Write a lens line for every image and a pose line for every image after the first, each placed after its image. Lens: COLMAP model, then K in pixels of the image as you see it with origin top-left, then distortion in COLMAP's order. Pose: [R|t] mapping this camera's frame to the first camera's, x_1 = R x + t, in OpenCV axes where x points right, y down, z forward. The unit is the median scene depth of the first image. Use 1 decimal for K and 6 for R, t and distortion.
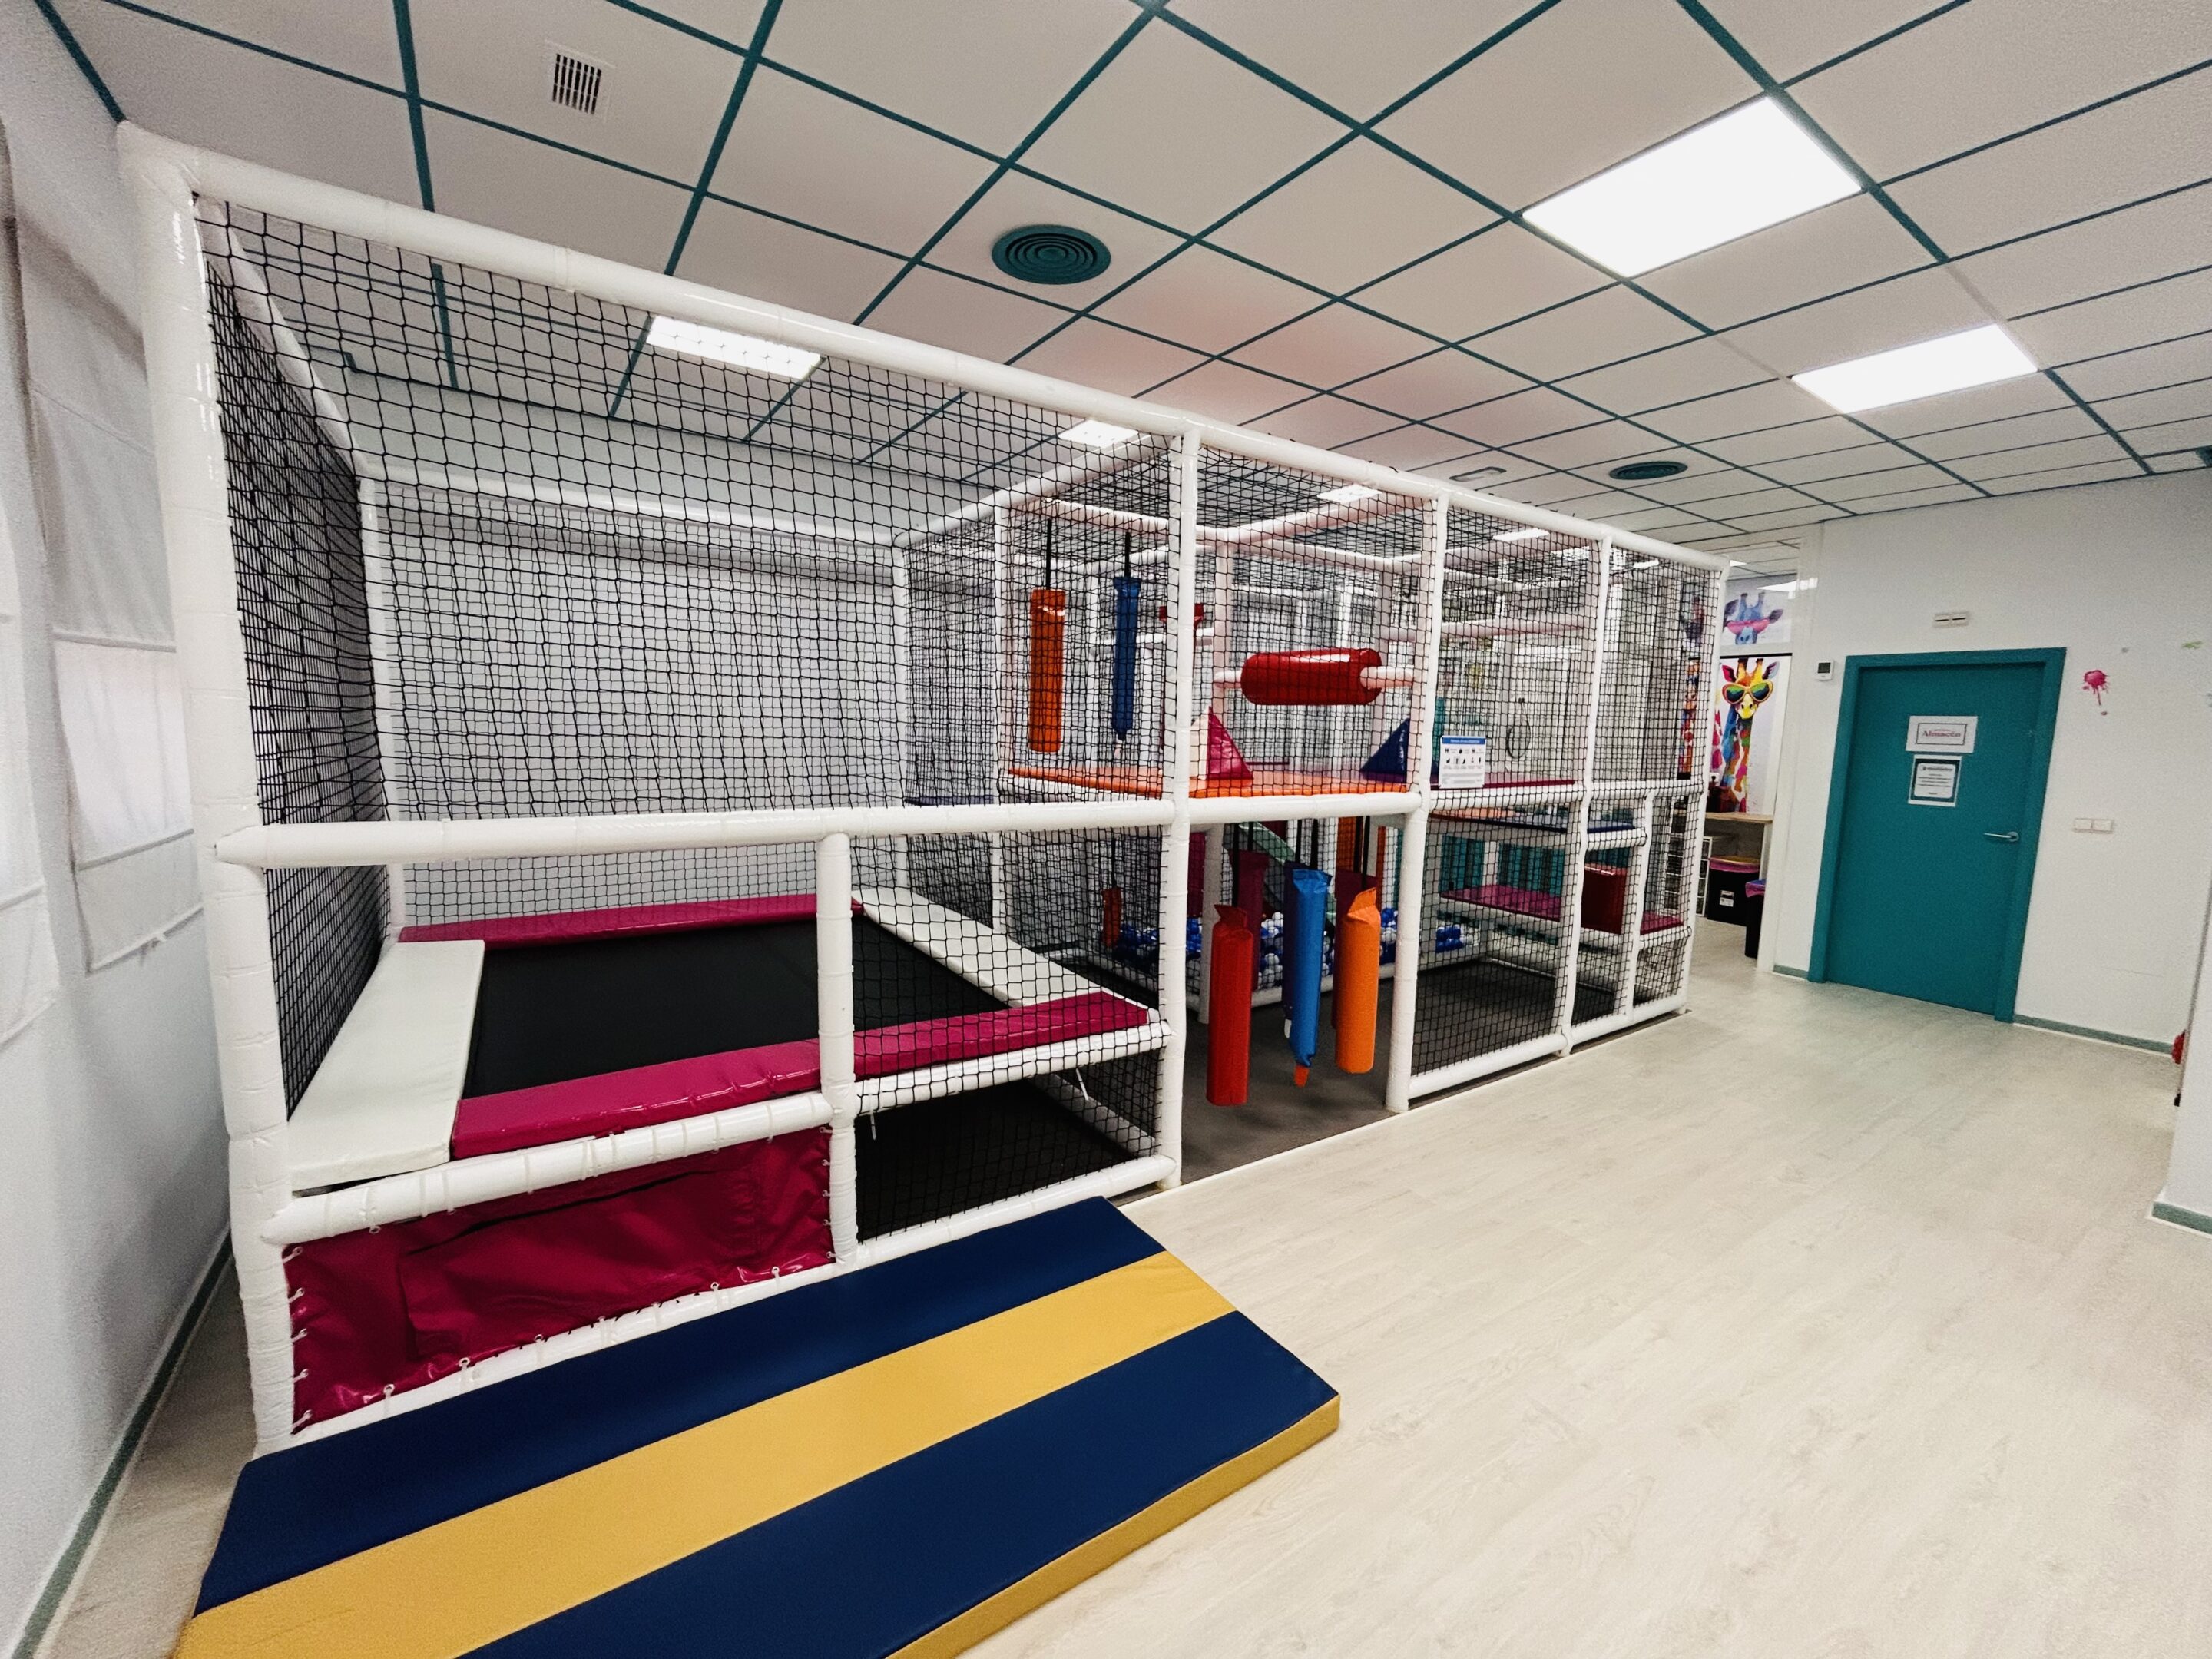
lens RADIAL K [[894.2, 0, 1106.5], [0, 894.2, 828.6], [0, 0, 1]] dist [0.000620, 0.000627]
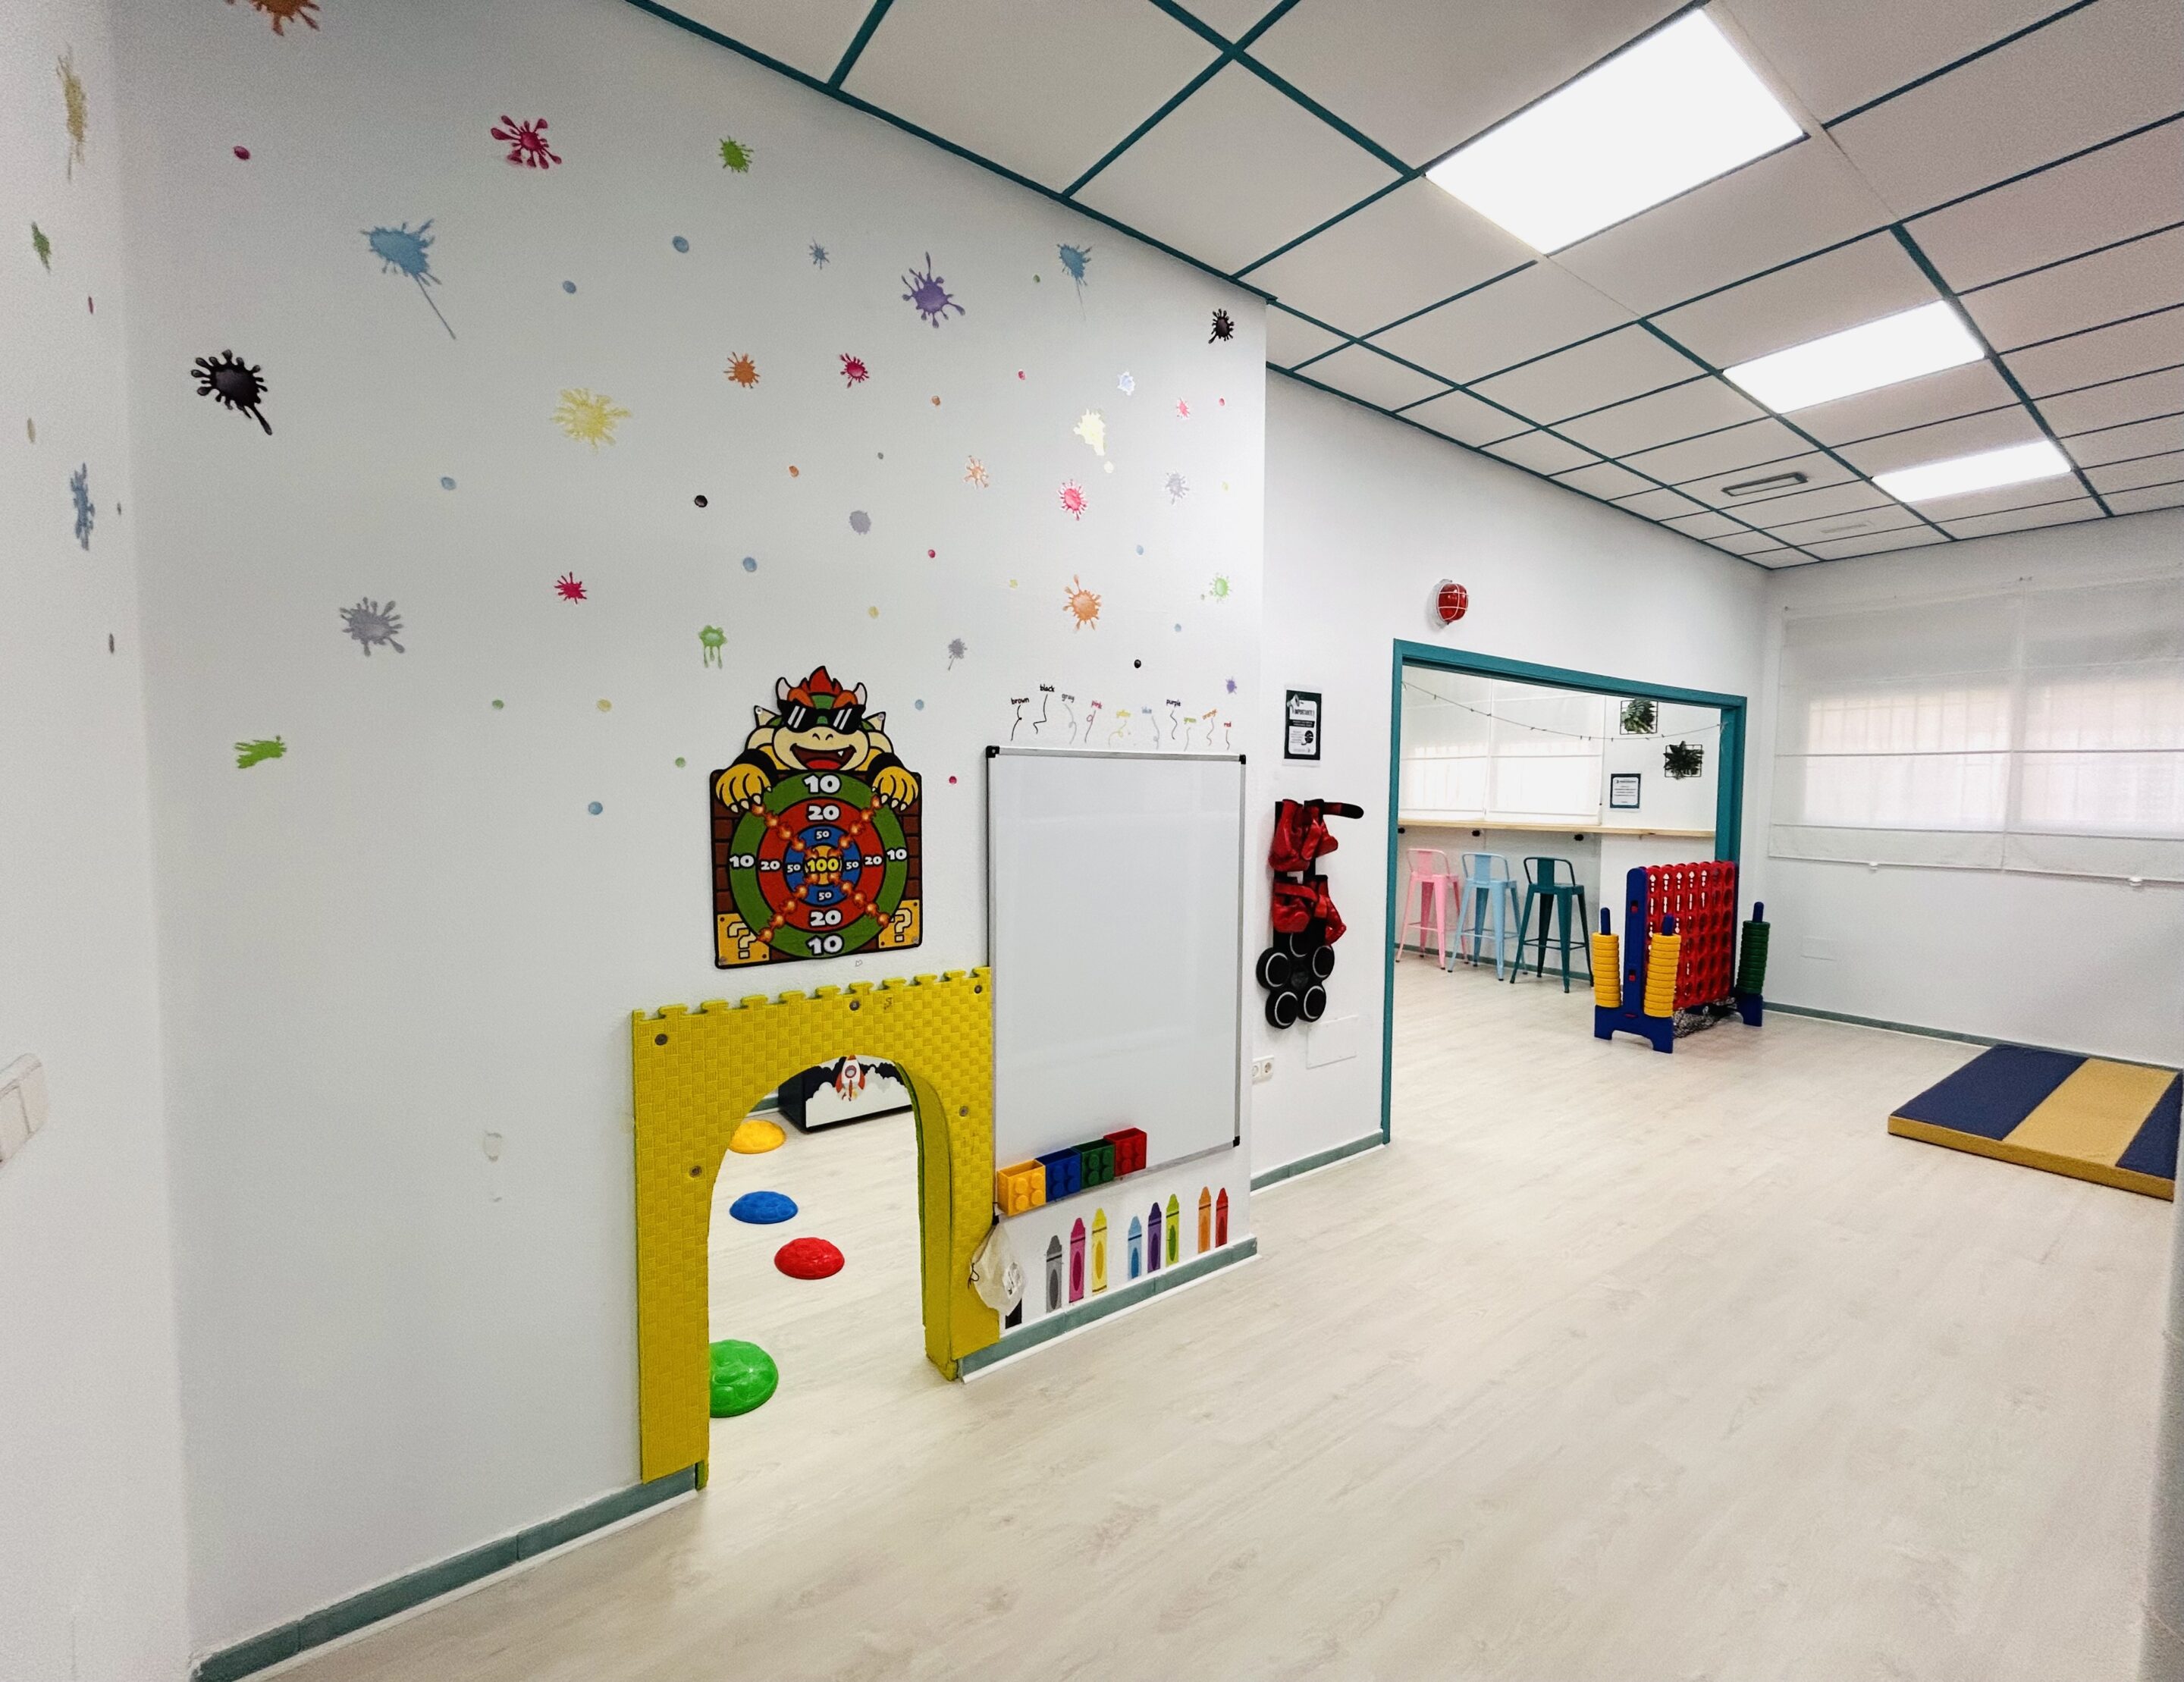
lens RADIAL K [[916.8, 0, 1072.8], [0, 916.8, 832.5], [0, 0, 1]] dist [-0.000104, -0.000099]
pose [[-0.998552, -0.032957, -0.042520, 1.168056], [-0.039623, 0.985174, 0.166919, -0.123669], [0.036388, 0.168362, -0.985053, 1.535426]]
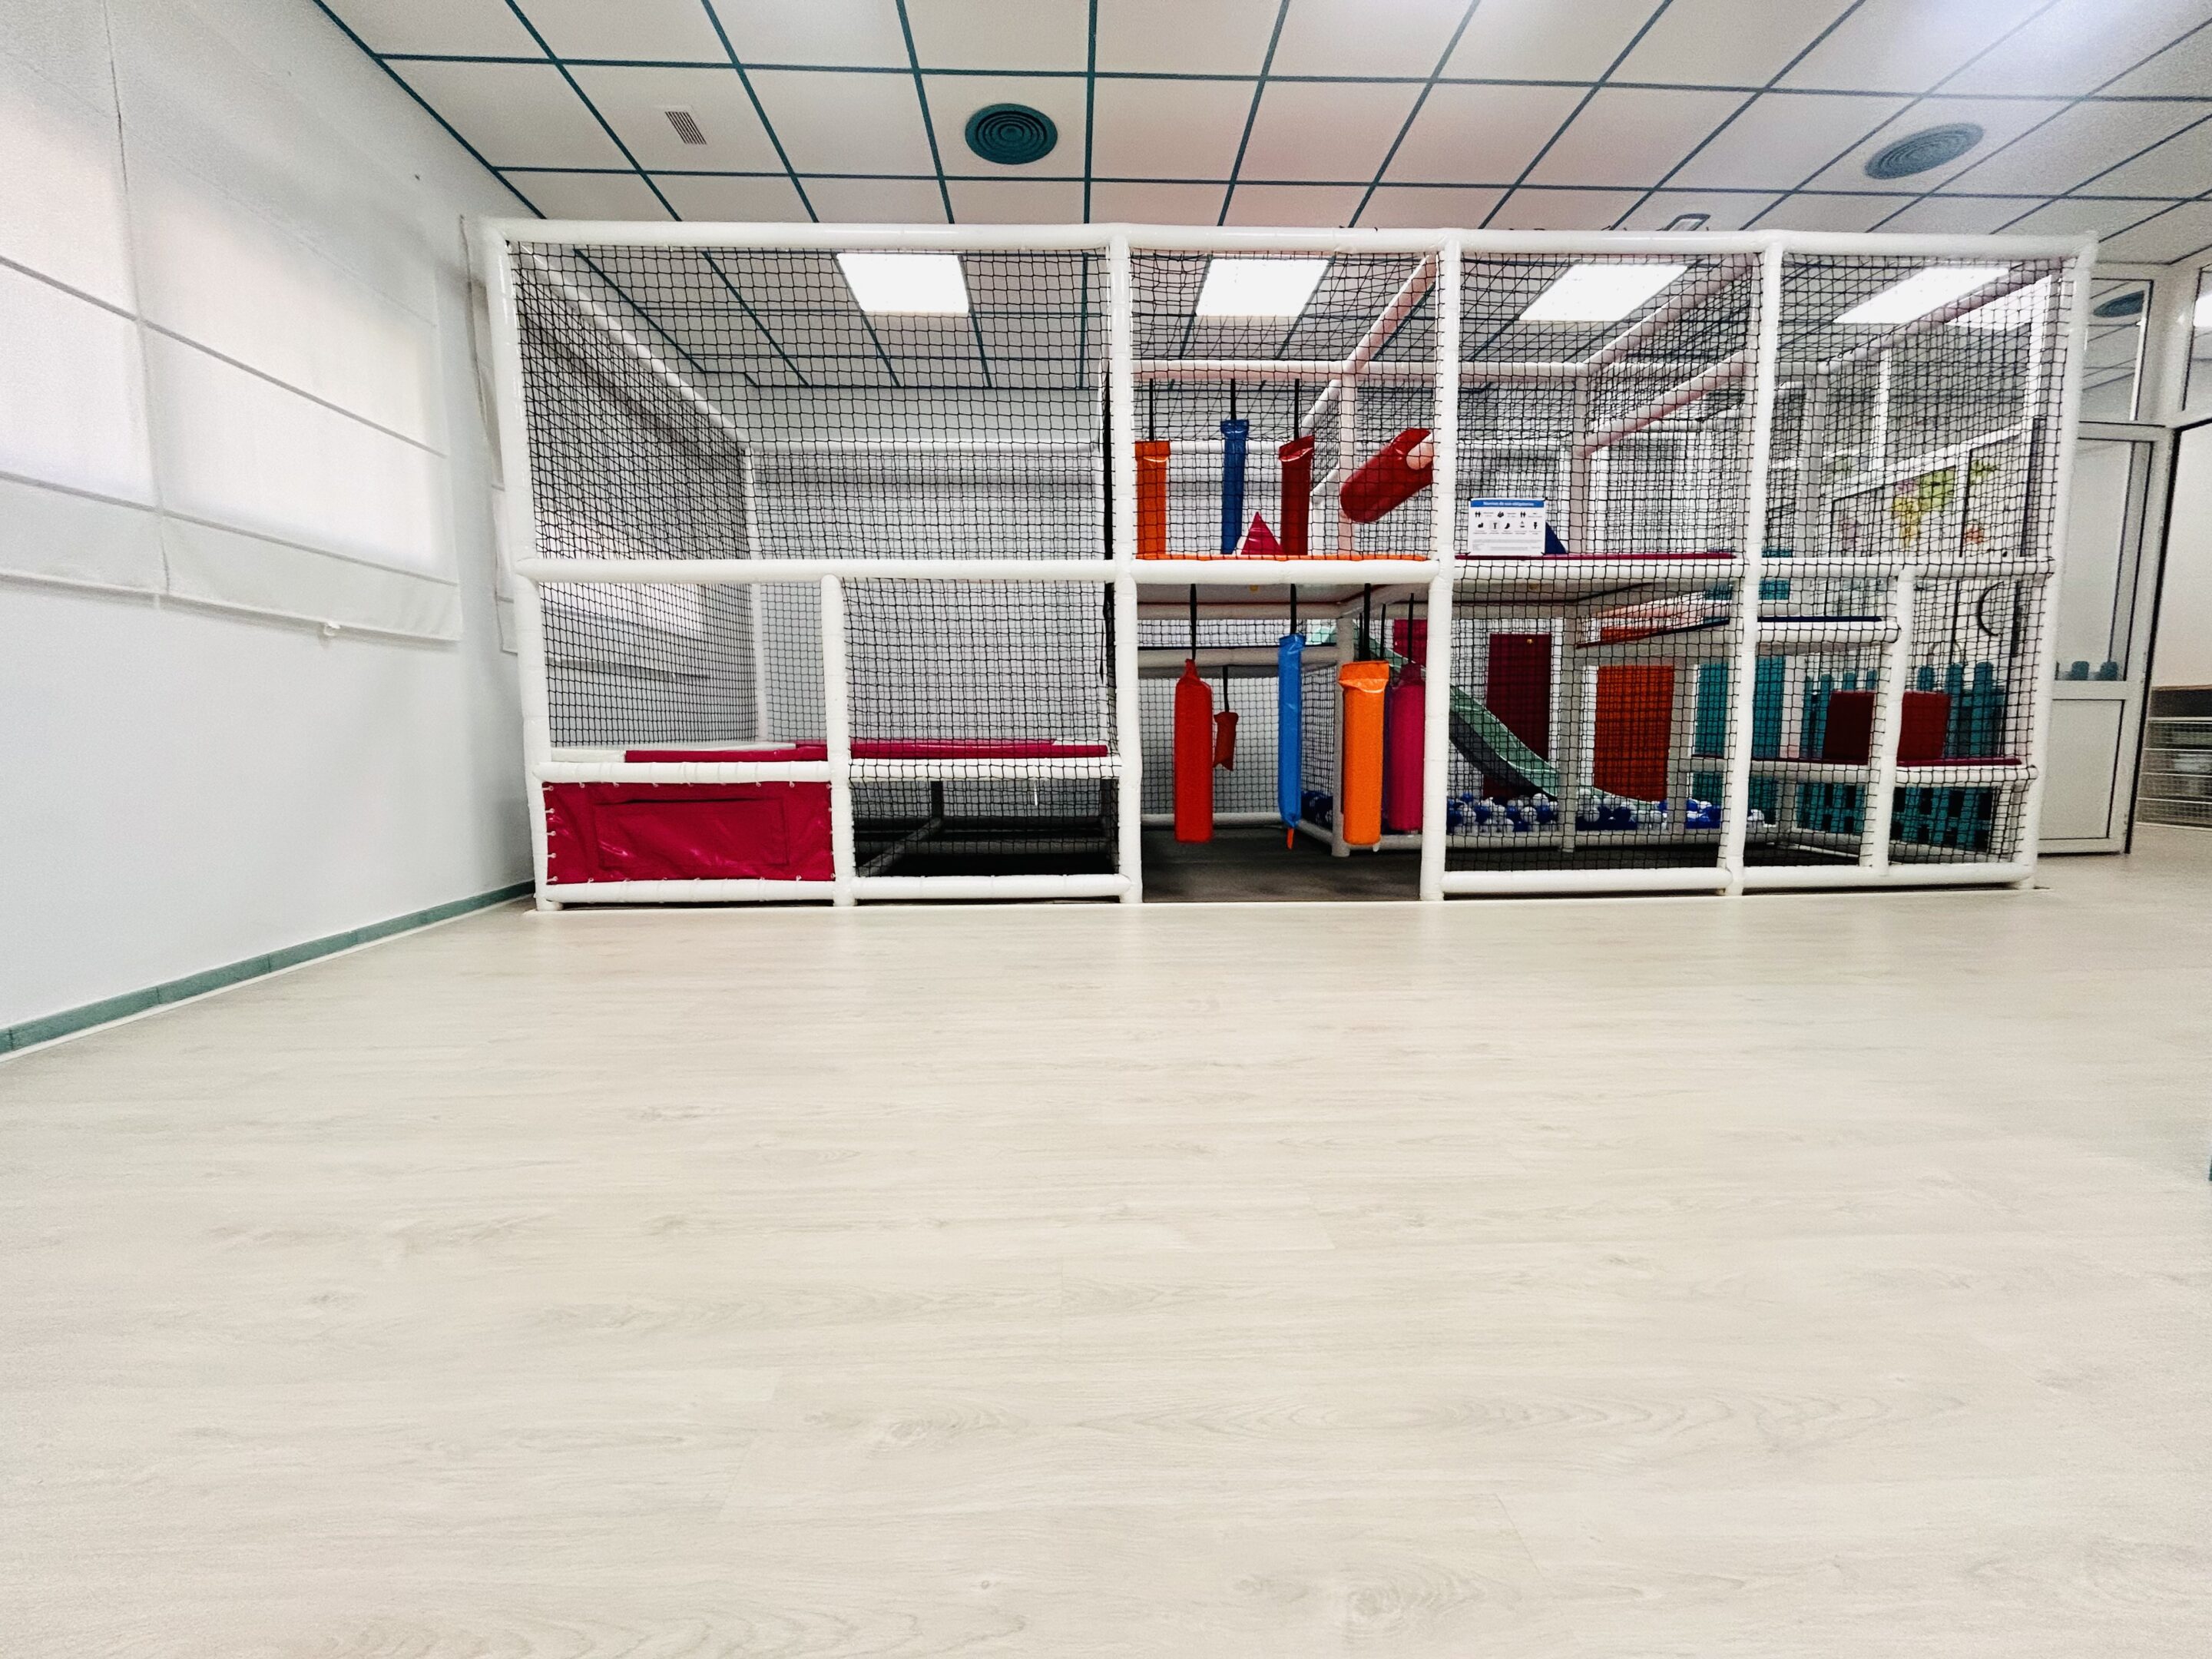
lens RADIAL K [[894.2, 0, 1104.1], [0, 894.2, 828.9], [0, 0, 1]] dist [0.000620, 0.000627]
pose [[0.850637, 0.026577, -0.525081, 0.544299], [-0.033855, 0.999418, -0.004258, 0.258791], [0.524662, 0.021399, 0.851042, -0.002319]]
